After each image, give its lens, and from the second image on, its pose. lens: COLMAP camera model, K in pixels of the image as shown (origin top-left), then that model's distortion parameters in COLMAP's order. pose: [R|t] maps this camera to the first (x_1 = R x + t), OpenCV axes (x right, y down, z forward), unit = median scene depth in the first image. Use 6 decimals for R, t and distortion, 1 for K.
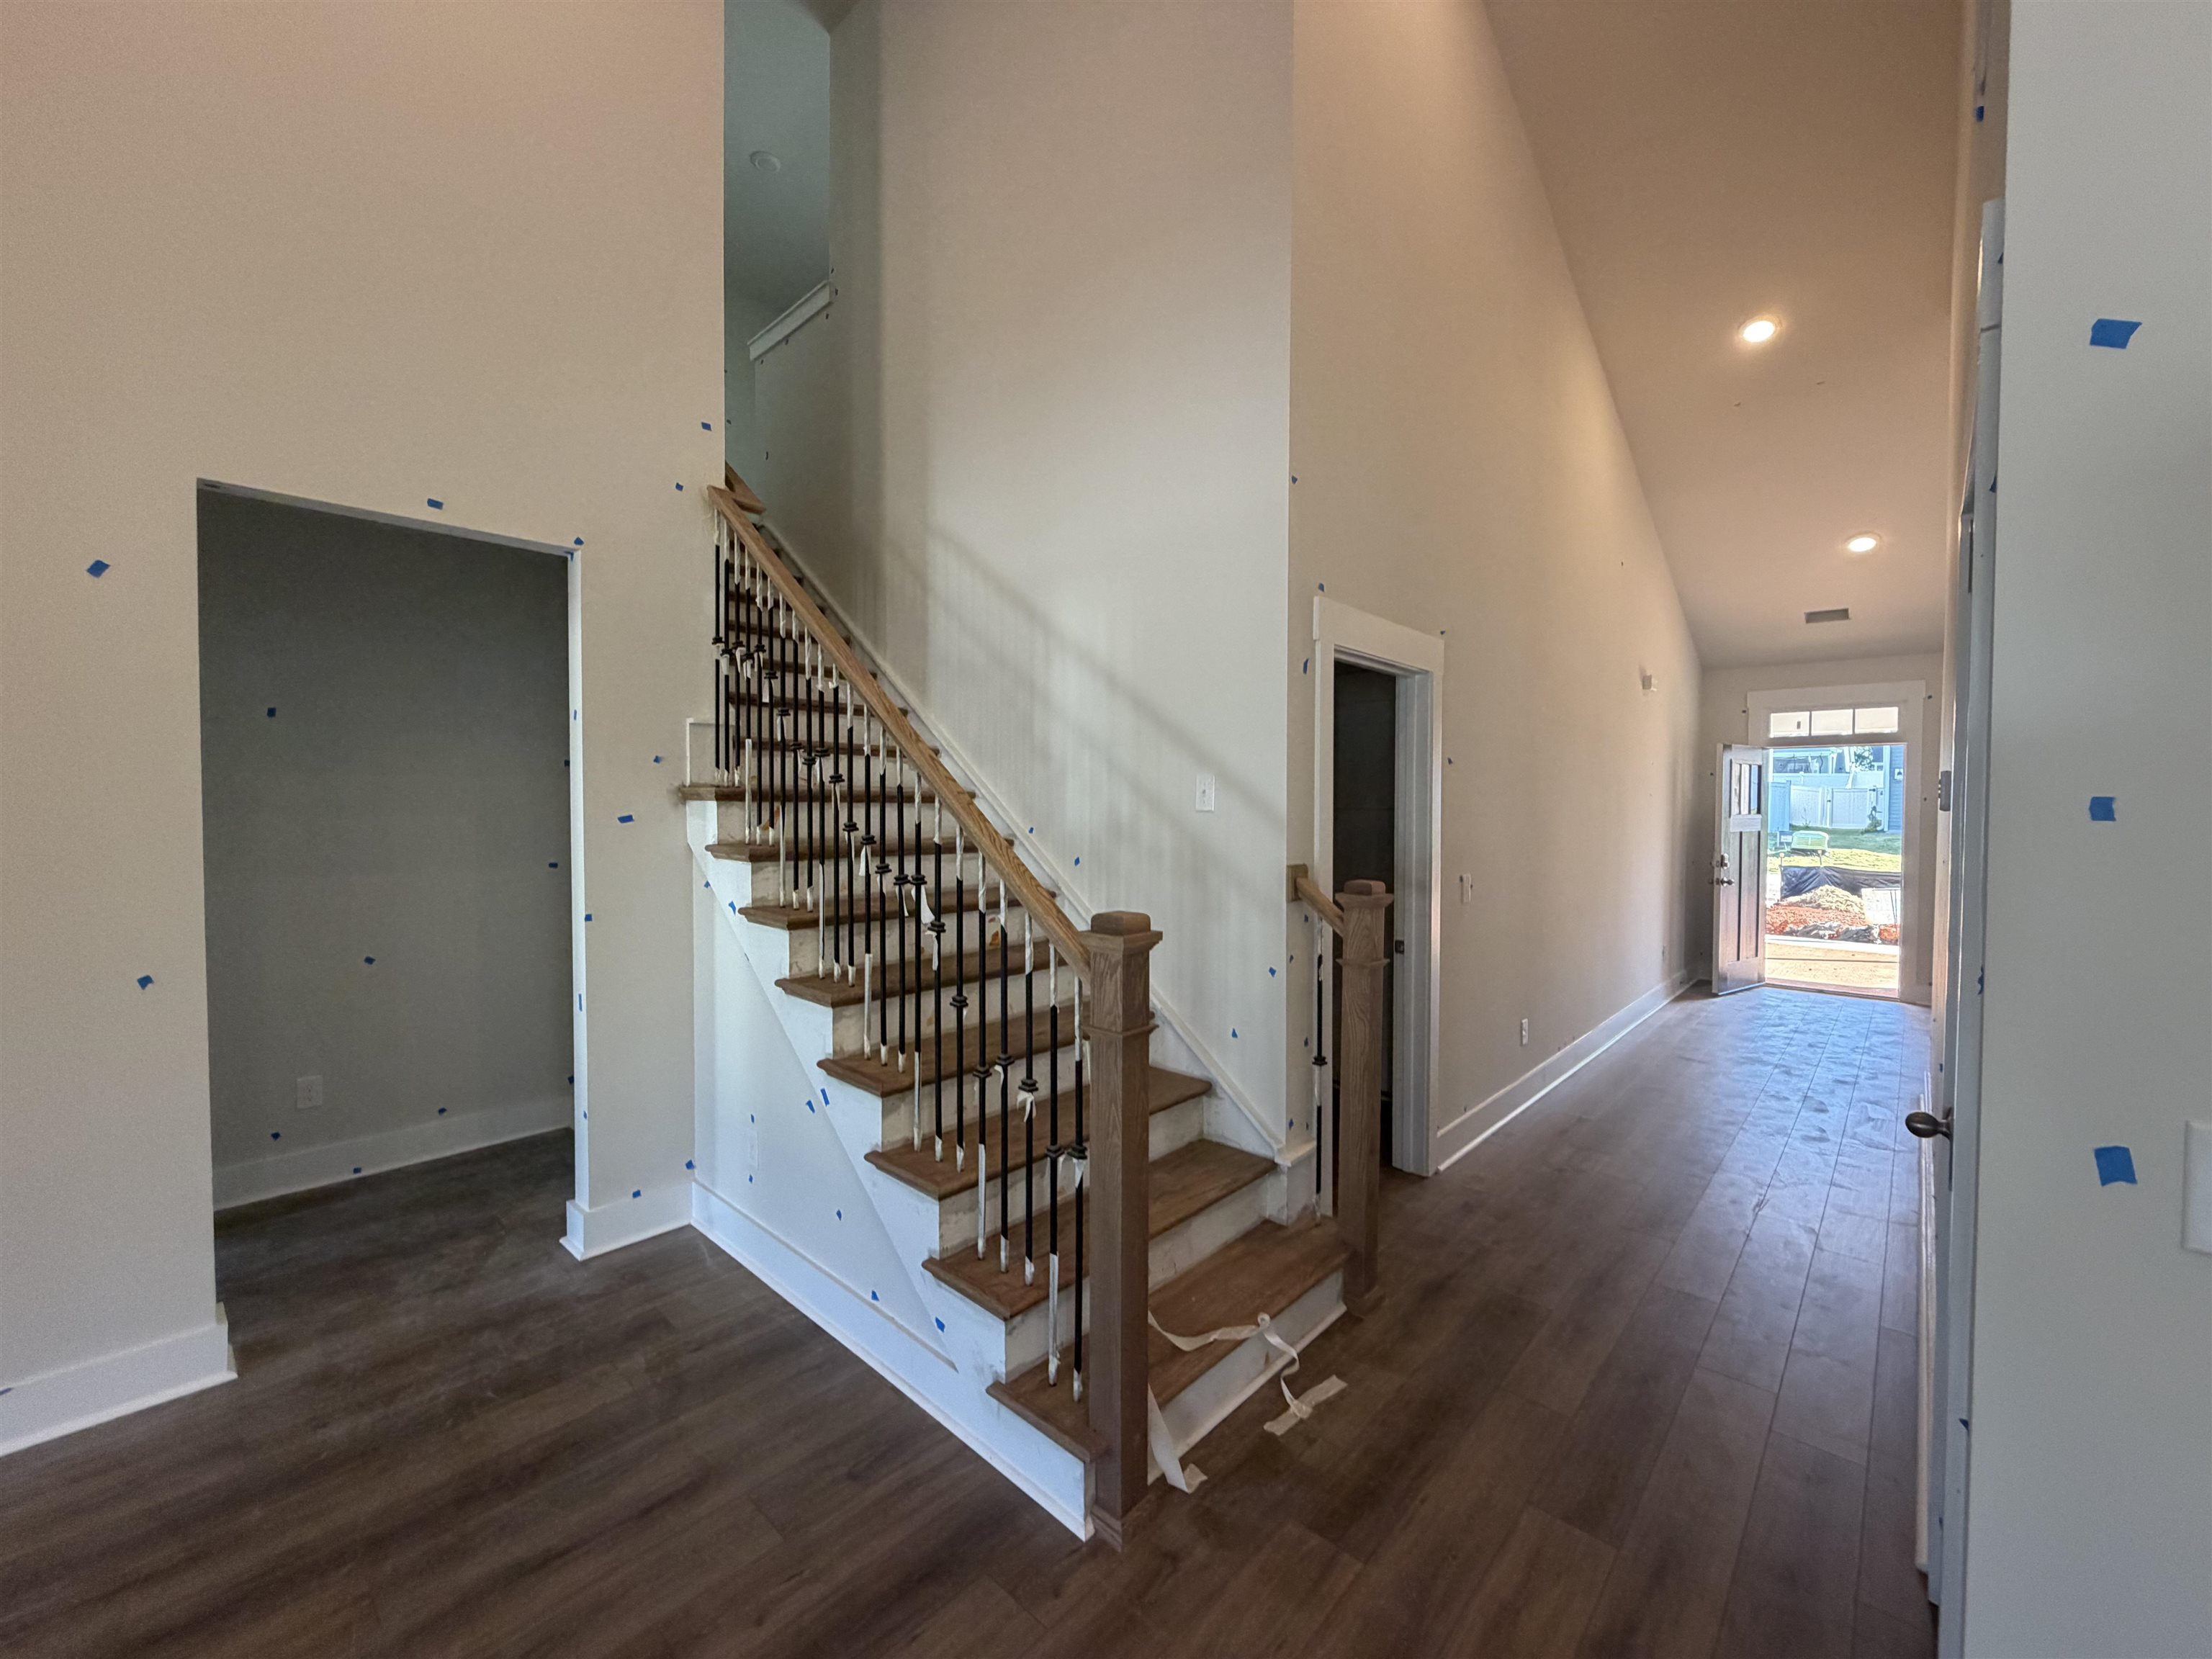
lens RADIAL K [[878.9, 0, 1099.0], [0, 878.9, 822.9], [0, 0, 1]] dist [0.000384, -0.000333]
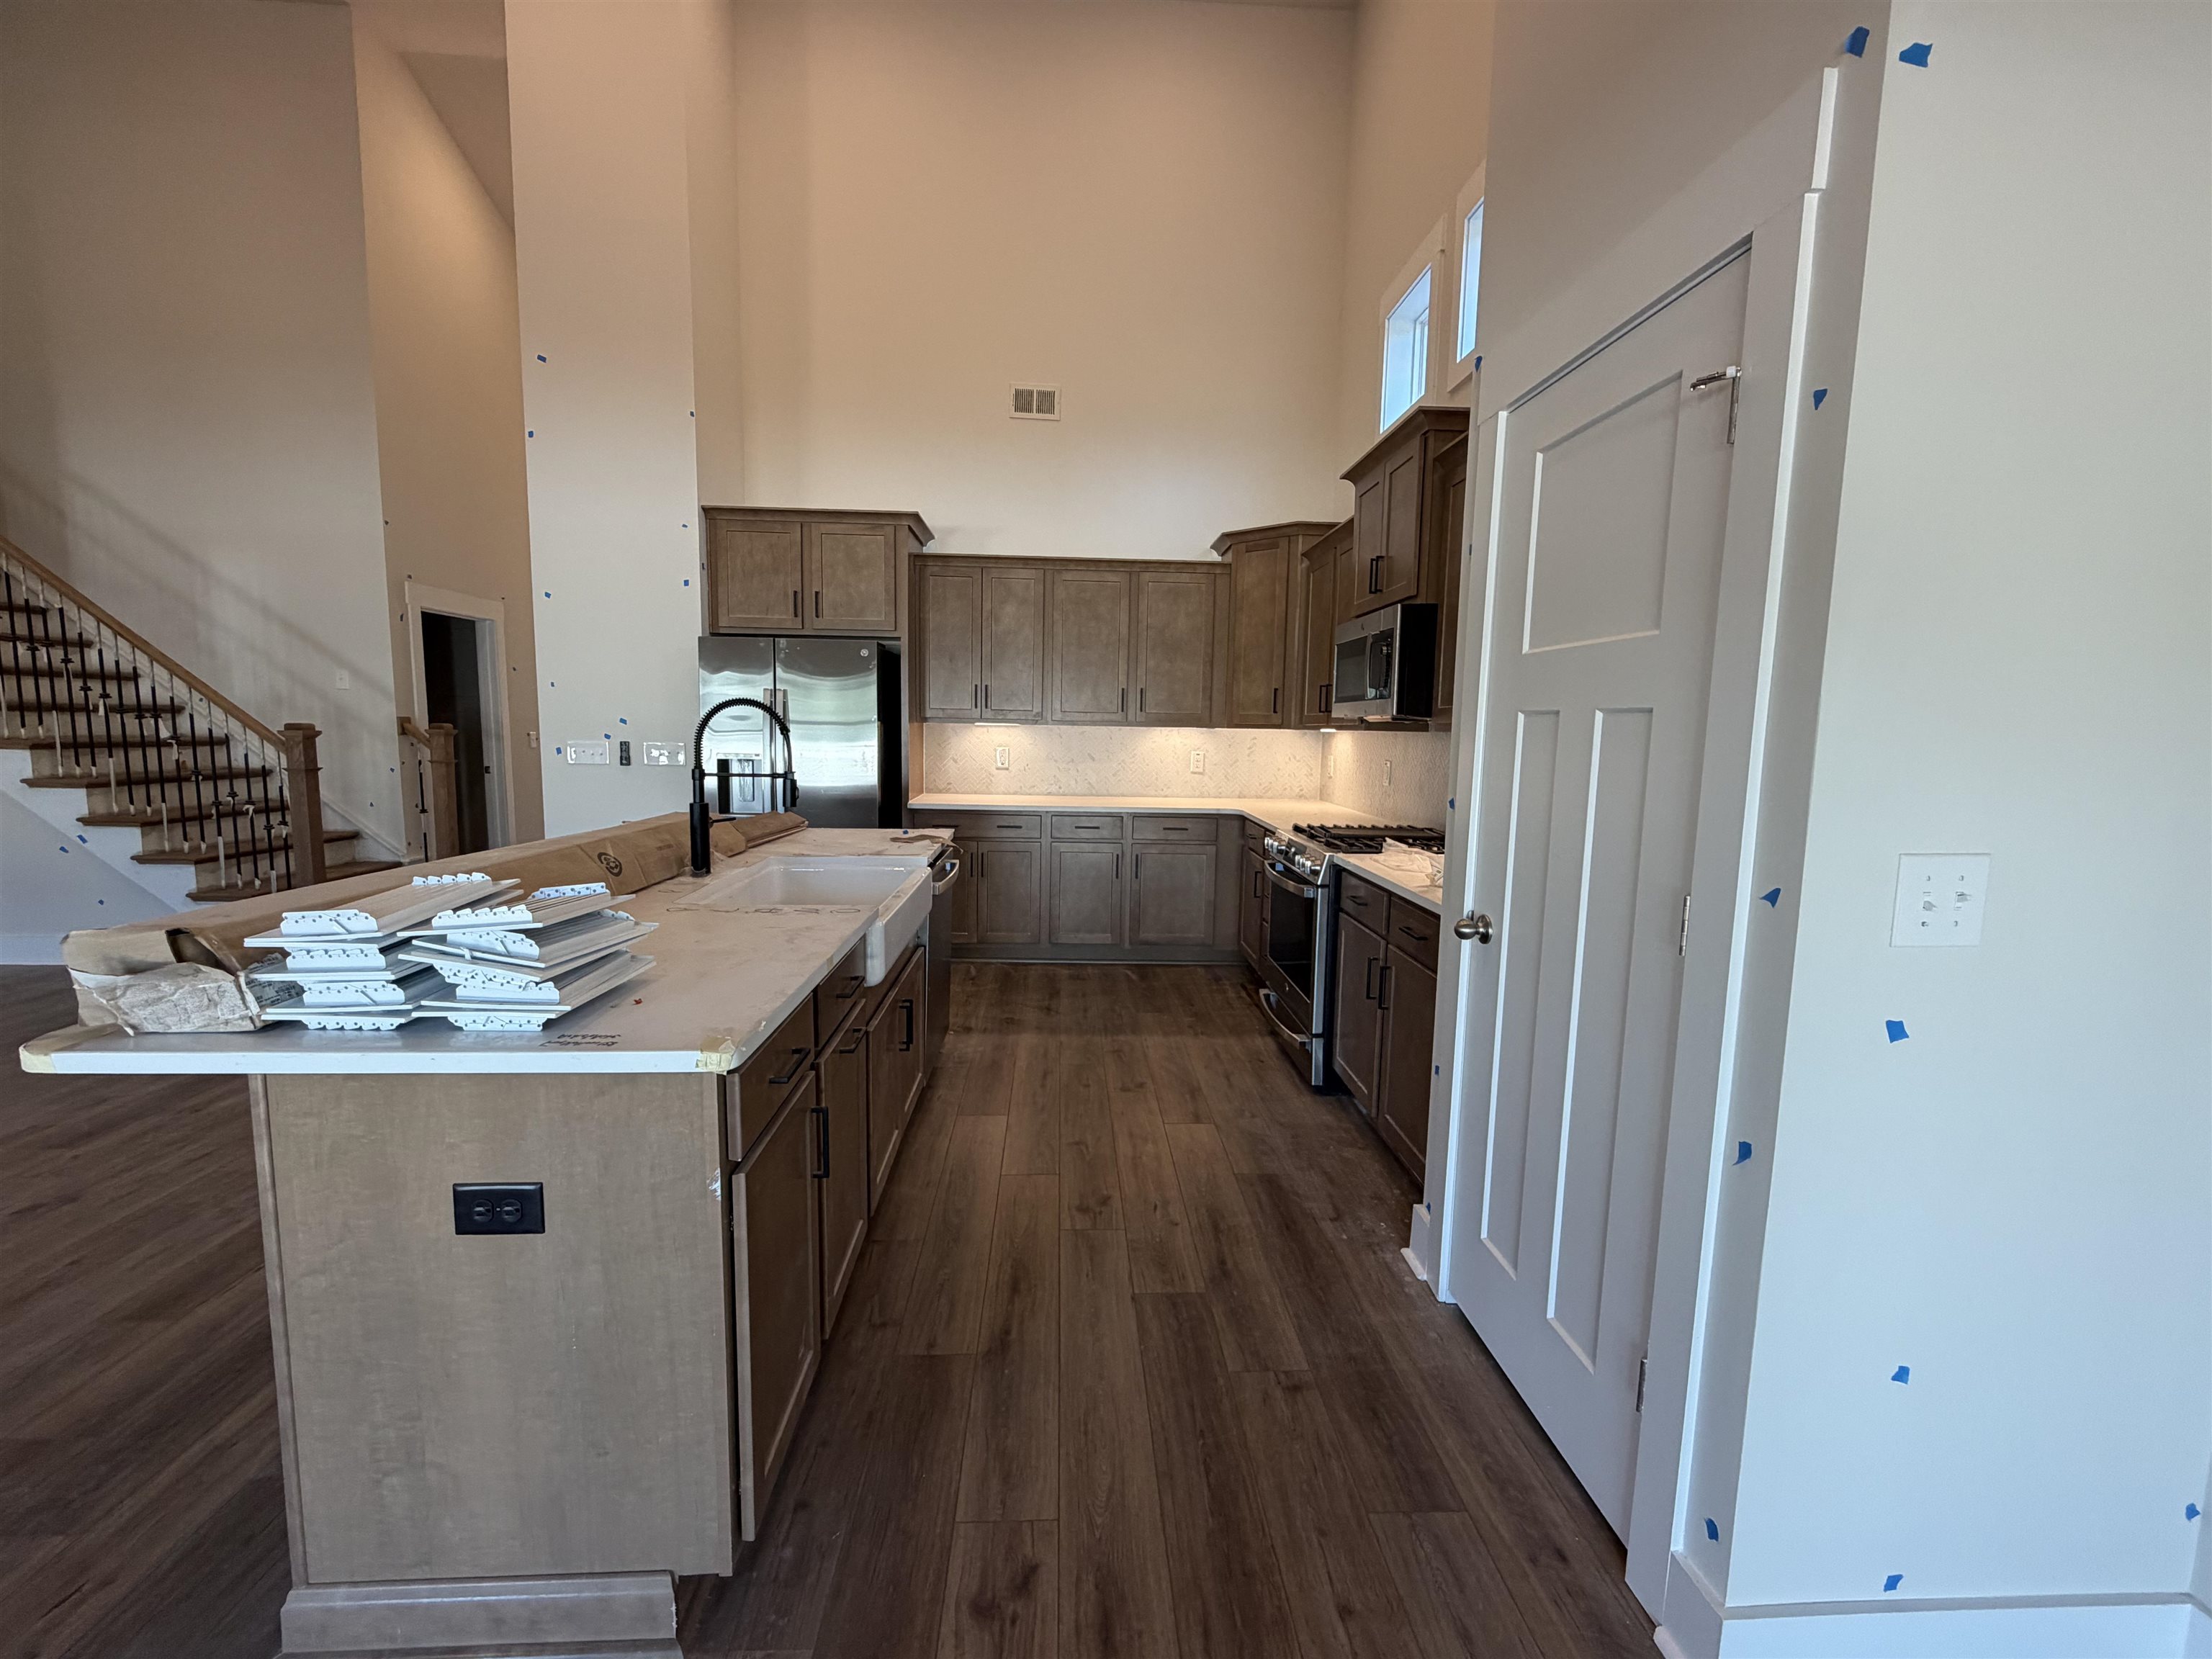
lens RADIAL K [[902.5, 0, 1105.5], [0, 902.5, 819.9], [0, 0, 1]] dist [-0.001138, -0.000272]
pose [[0.691258, -0.069414, 0.719266, -0.161927], [0.000792, 0.995448, 0.095307, 0.084352], [-0.722607, -0.065312, 0.688167, -1.560993]]
